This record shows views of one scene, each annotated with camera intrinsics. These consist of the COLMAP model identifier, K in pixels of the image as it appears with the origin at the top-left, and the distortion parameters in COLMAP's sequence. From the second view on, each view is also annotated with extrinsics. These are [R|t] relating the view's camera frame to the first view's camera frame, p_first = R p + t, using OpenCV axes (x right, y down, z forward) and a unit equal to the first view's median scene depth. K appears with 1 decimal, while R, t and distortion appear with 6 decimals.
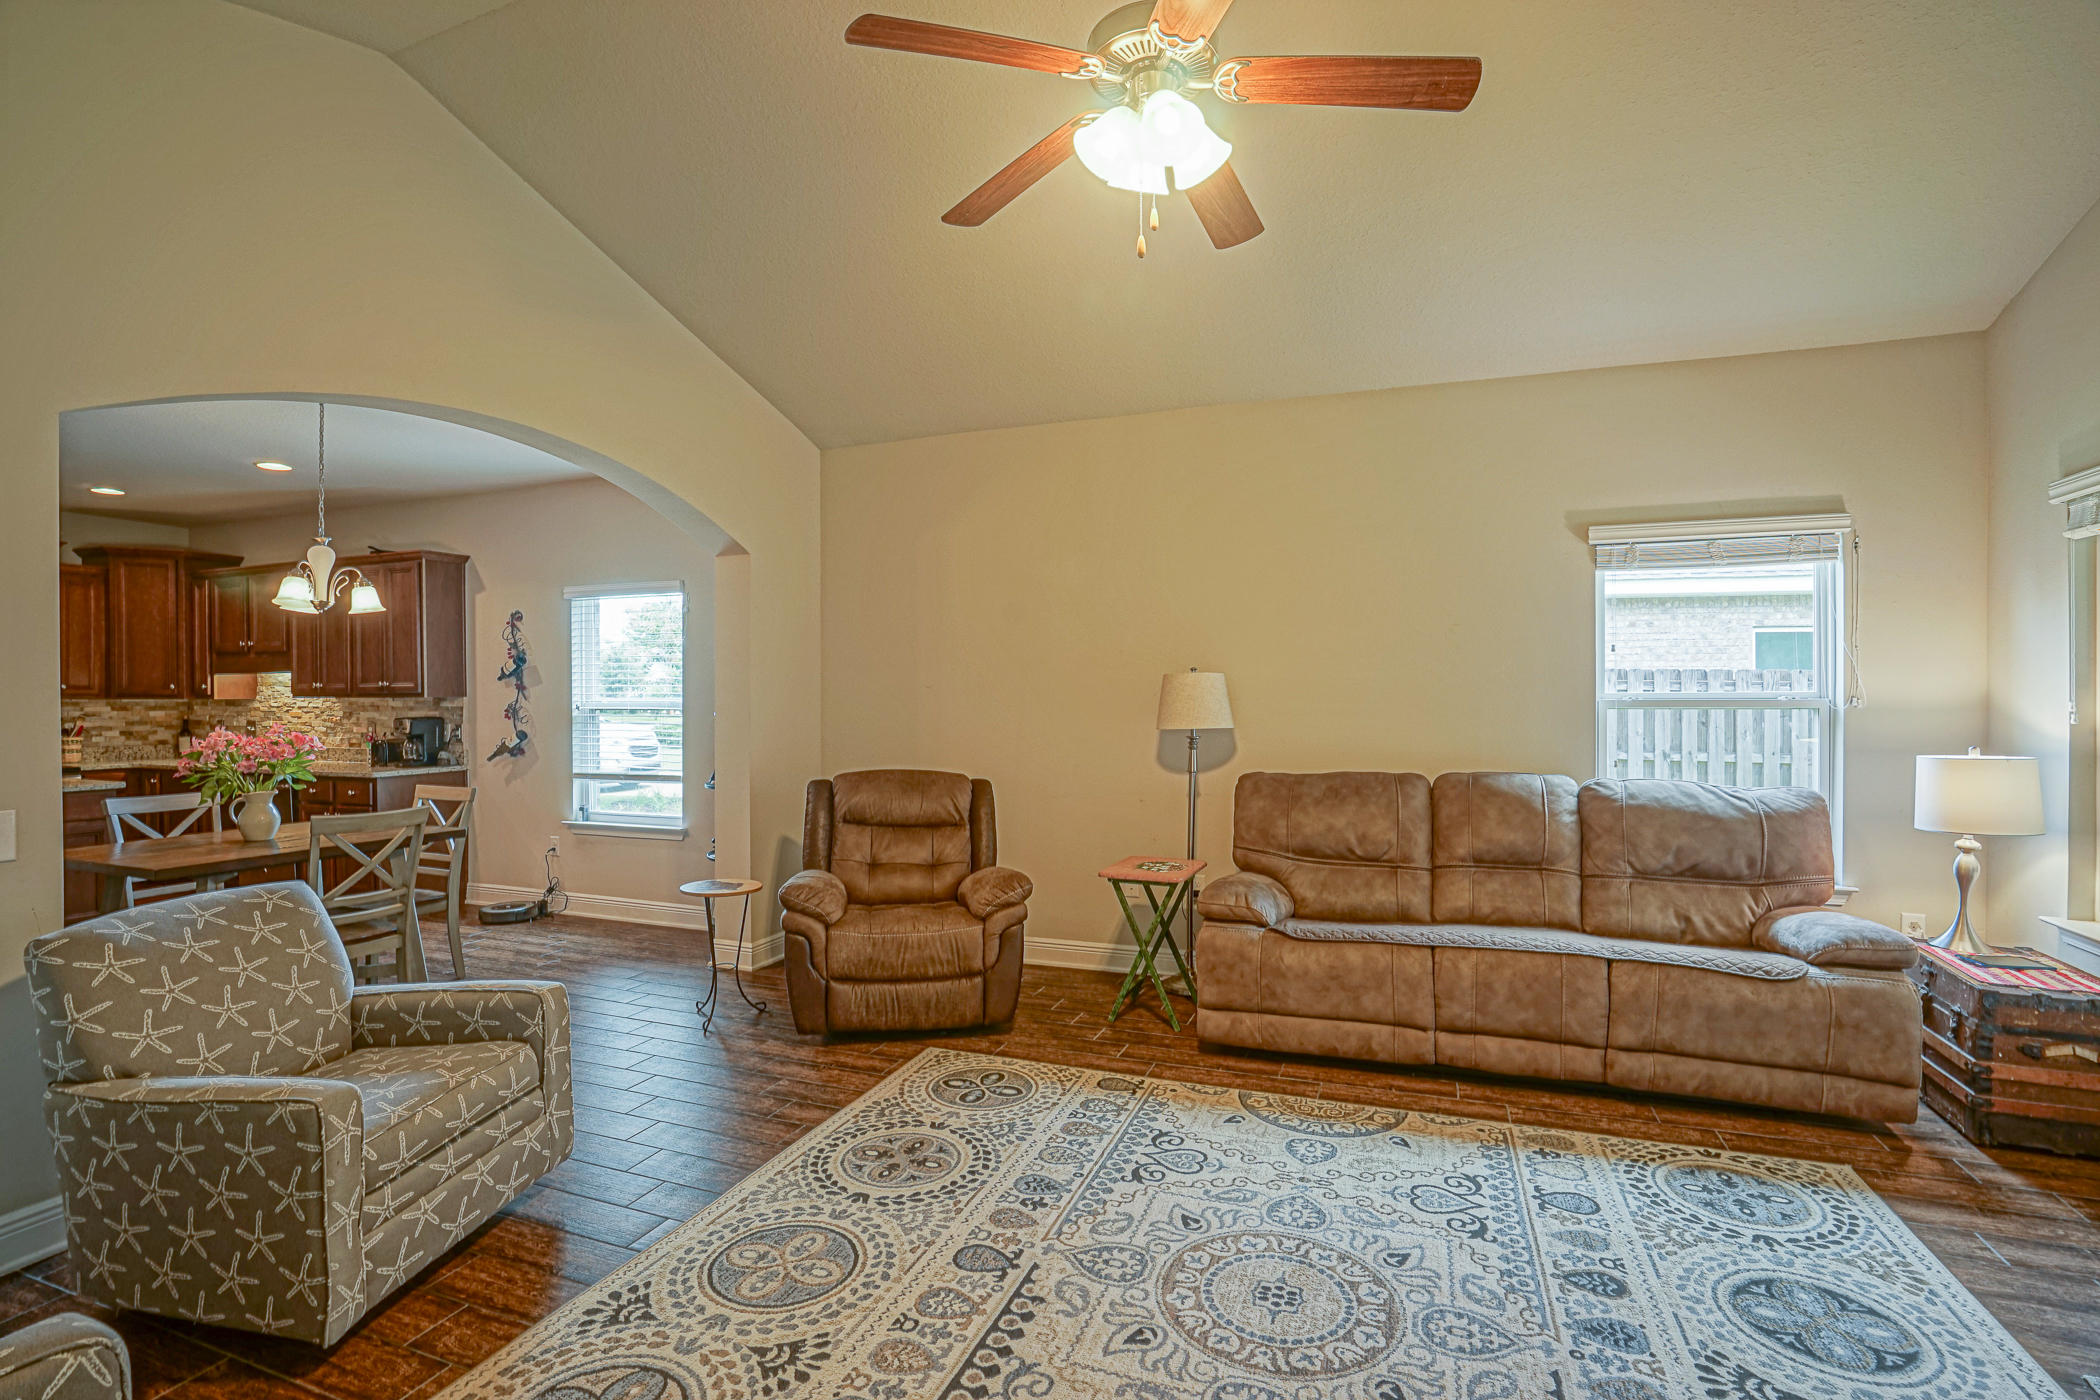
lens RADIAL K [[974.1, 0, 1050.2], [0, 974.1, 700.2], [0, 0, 1]] dist [-0.058513, 0.020194]
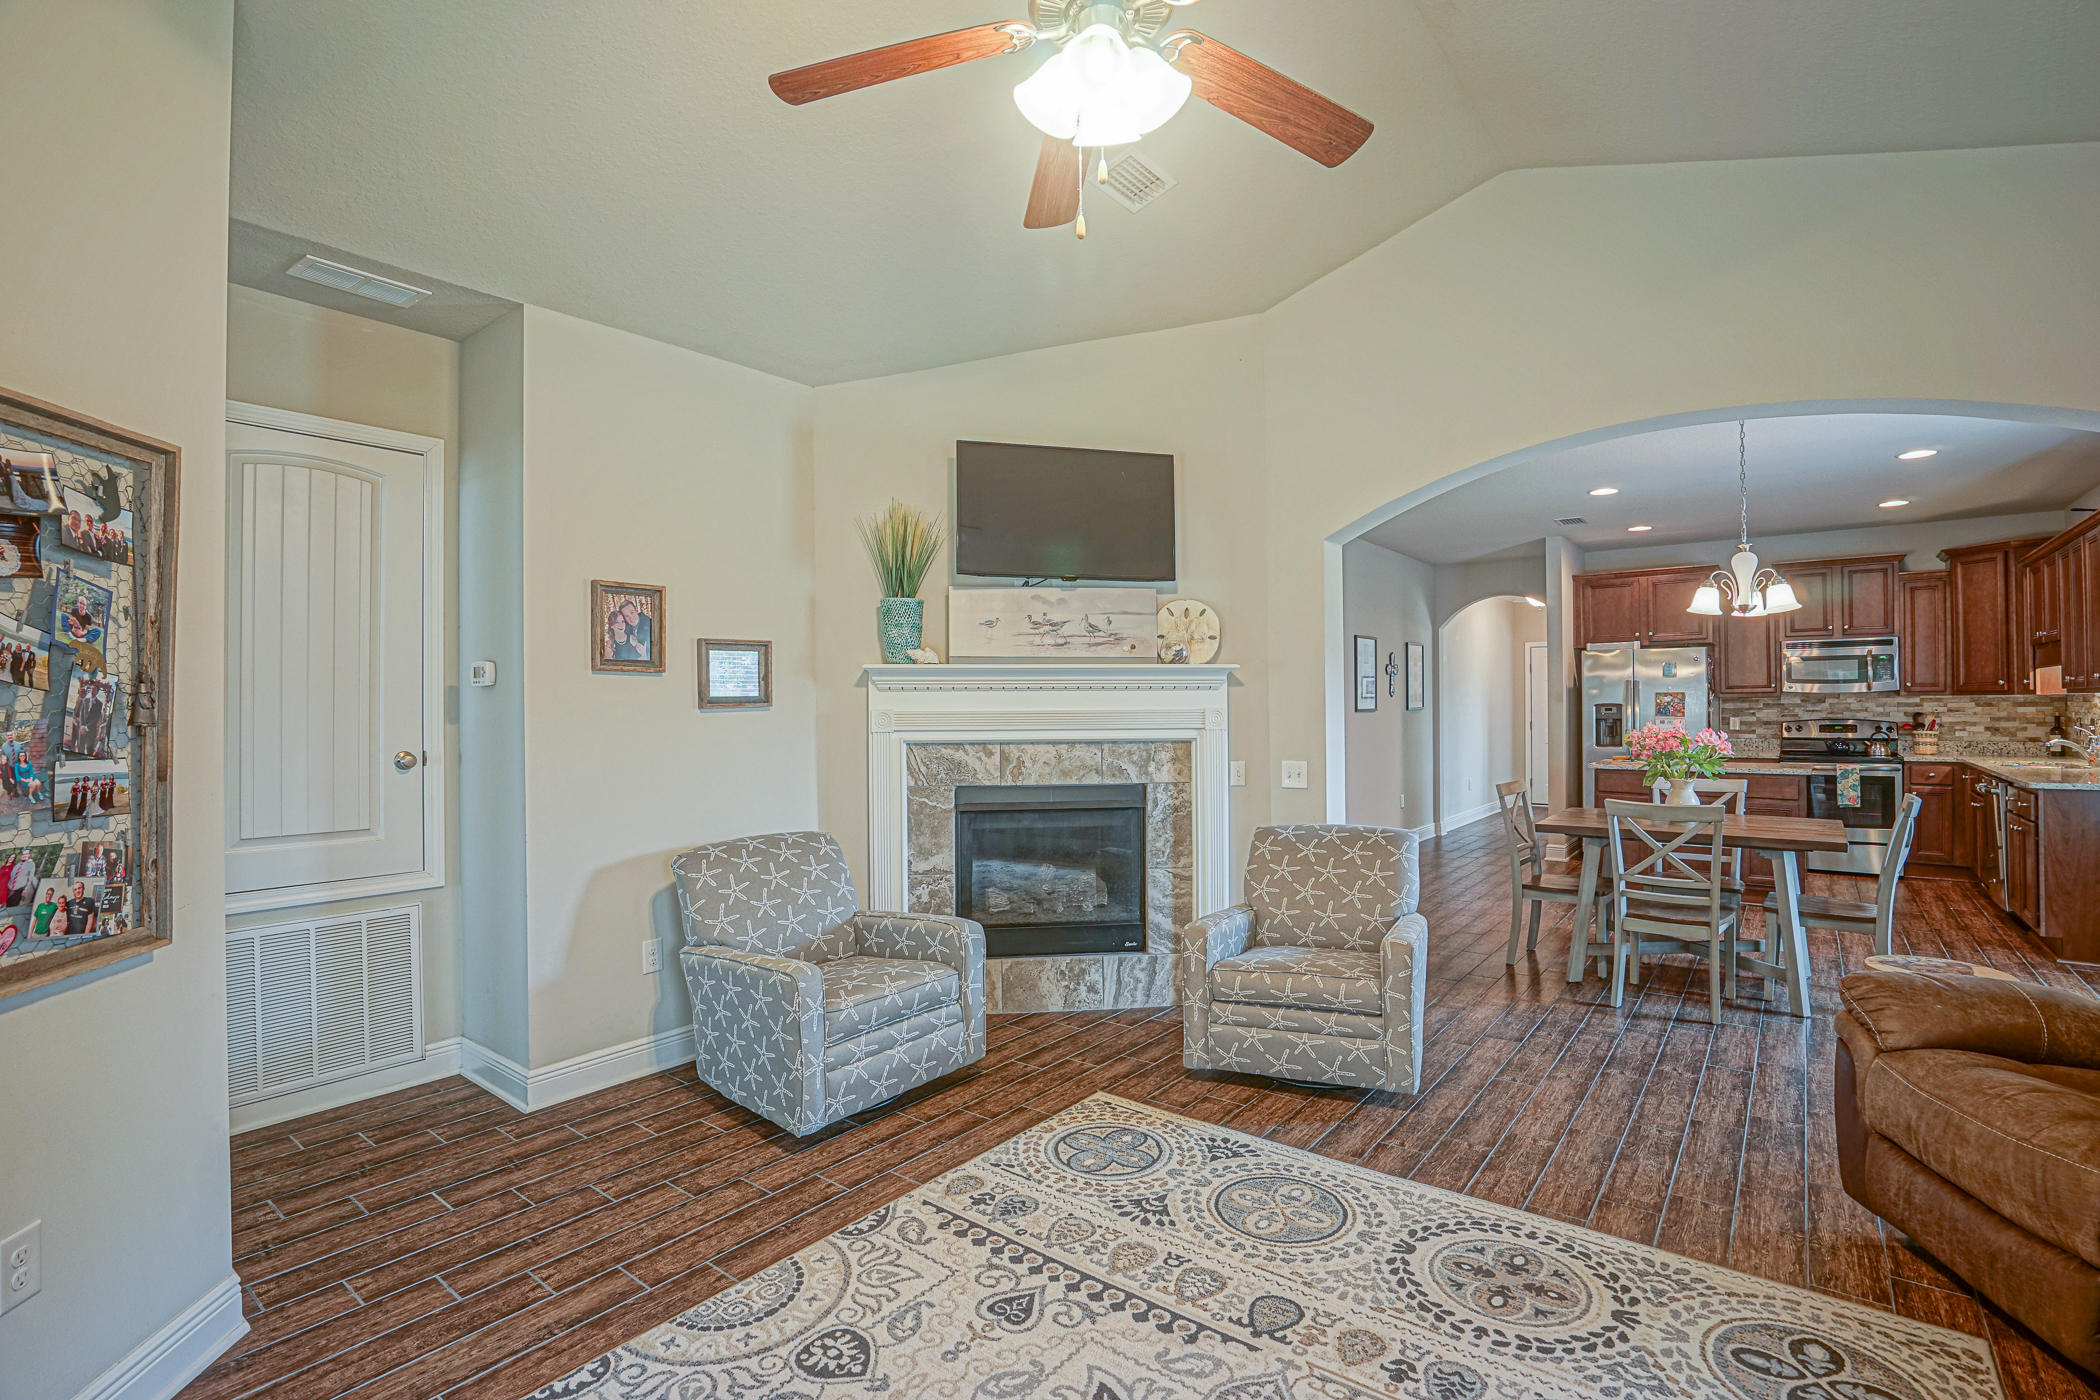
lens RADIAL K [[974.1, 0, 1051.4], [0, 974.1, 702.5], [0, 0, 1]] dist [-0.058513, 0.020194]
pose [[-0.300563, 0.002660, -0.953758, 0.586865], [0.008361, 0.999965, 0.000154, -0.003551], [0.953725, -0.007928, -0.300574, 0.731059]]
